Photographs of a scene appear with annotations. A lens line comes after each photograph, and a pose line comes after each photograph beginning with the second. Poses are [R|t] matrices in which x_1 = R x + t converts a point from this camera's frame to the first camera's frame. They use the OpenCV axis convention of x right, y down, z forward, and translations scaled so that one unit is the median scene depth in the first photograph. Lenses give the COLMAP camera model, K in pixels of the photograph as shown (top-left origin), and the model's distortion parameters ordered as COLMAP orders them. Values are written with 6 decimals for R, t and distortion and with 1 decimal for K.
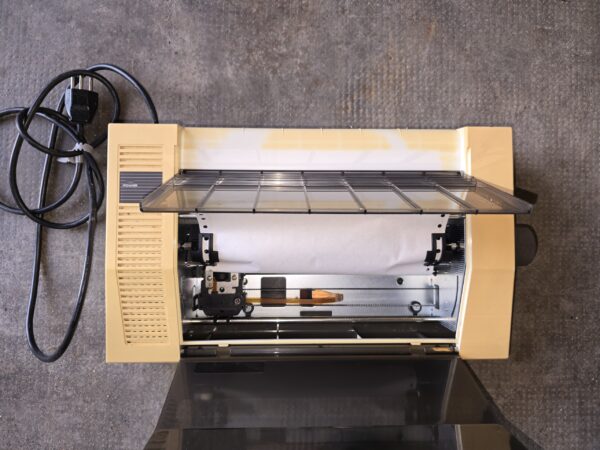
lens RADIAL K [[417.9, 0, 291.7], [0, 417.9, 224.7], [0, 0, 1]] dist [0.023081, -0.033758]
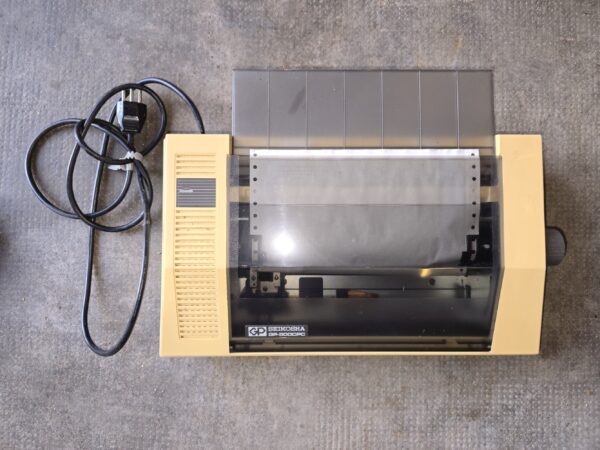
lens RADIAL K [[417.9, 0, 291.7], [0, 417.9, 224.7], [0, 0, 1]] dist [0.023081, -0.033758]
pose [[0.999870, -0.002525, -0.015926, -0.077127], [0.002338, 0.999928, -0.011781, 0.005254], [0.015954, 0.011742, 0.999804, -0.059537]]
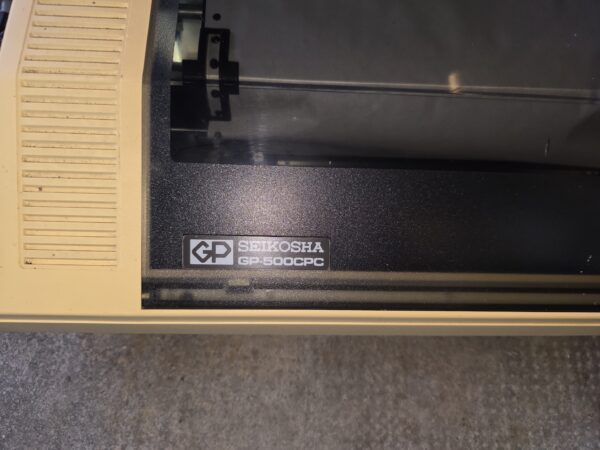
lens RADIAL K [[445.0, 0, 291.4], [0, 445.0, 224.8], [0, 0, 1]] dist [-0.026457, -0.001085]
pose [[0.999550, 0.009445, 0.028482, -0.105554], [-0.002475, 0.971889, -0.235425, 0.298354], [-0.029905, 0.235248, 0.971475, 0.449117]]
